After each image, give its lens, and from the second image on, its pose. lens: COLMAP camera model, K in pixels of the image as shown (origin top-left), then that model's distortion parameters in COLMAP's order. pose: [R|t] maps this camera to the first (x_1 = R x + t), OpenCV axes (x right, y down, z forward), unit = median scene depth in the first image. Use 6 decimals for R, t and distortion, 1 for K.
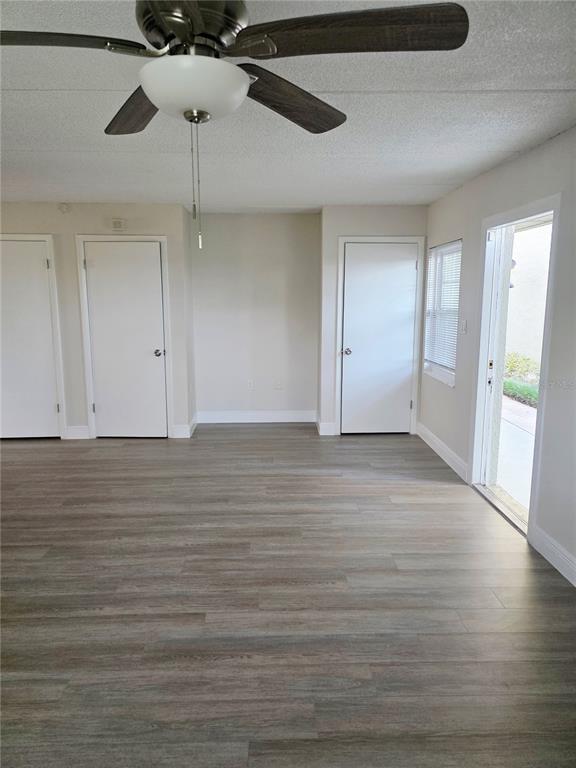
lens RADIAL K [[514.8, 0, 285.6], [0, 514.8, 383.4], [0, 0, 1]] dist [0.022521, -0.004390]
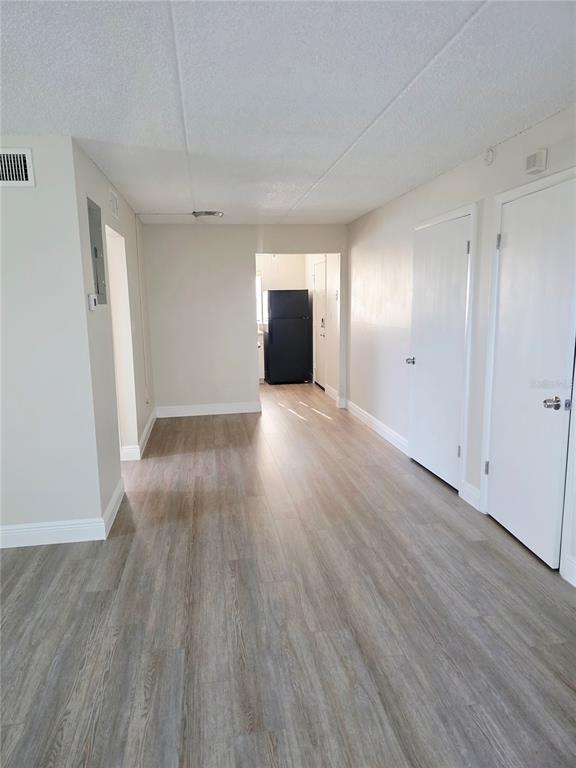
lens RADIAL K [[514.8, 0, 282.7], [0, 514.8, 384.1], [0, 0, 1]] dist [0.022521, -0.004390]
pose [[0.111064, 0.162911, -0.980370, 0.320606], [-0.153053, 0.977508, 0.145097, -0.162842], [0.981957, 0.133933, 0.133500, 0.984145]]
